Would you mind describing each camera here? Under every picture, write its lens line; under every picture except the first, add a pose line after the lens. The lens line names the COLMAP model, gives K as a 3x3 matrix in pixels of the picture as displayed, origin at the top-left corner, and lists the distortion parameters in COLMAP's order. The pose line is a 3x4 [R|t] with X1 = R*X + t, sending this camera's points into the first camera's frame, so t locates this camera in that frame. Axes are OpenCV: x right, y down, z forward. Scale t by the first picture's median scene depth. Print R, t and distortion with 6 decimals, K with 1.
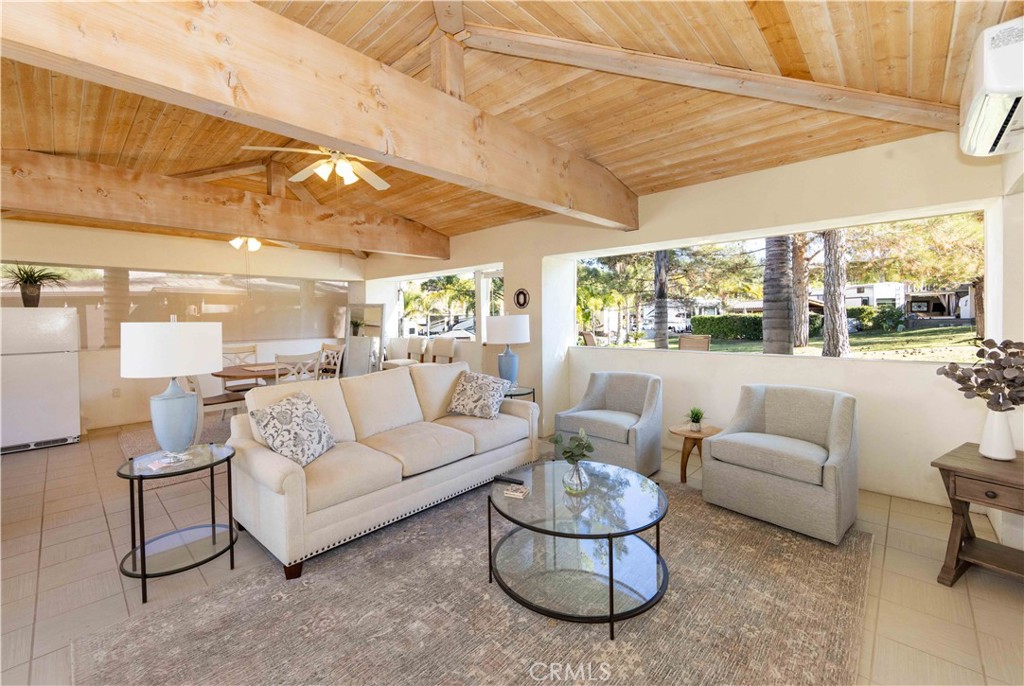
lens RADIAL K [[425.2, 0, 508.8], [0, 425.2, 317.3], [0, 0, 1]] dist [0.000183, -0.001794]
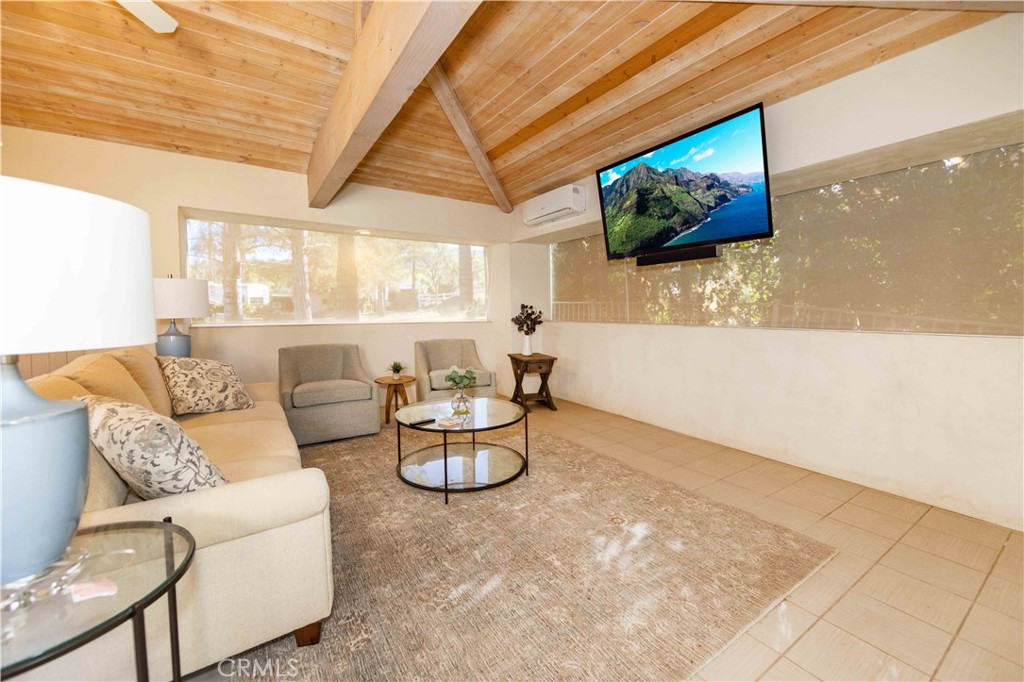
lens RADIAL K [[401.7, 0, 512.1], [0, 401.7, 325.1], [0, 0, 1]] dist [-0.004743, -0.000451]
pose [[0.226542, -0.021168, 0.973771, -0.774623], [-0.004105, 0.999734, 0.022688, 0.080013], [-0.973993, -0.009137, 0.226395, 0.424884]]
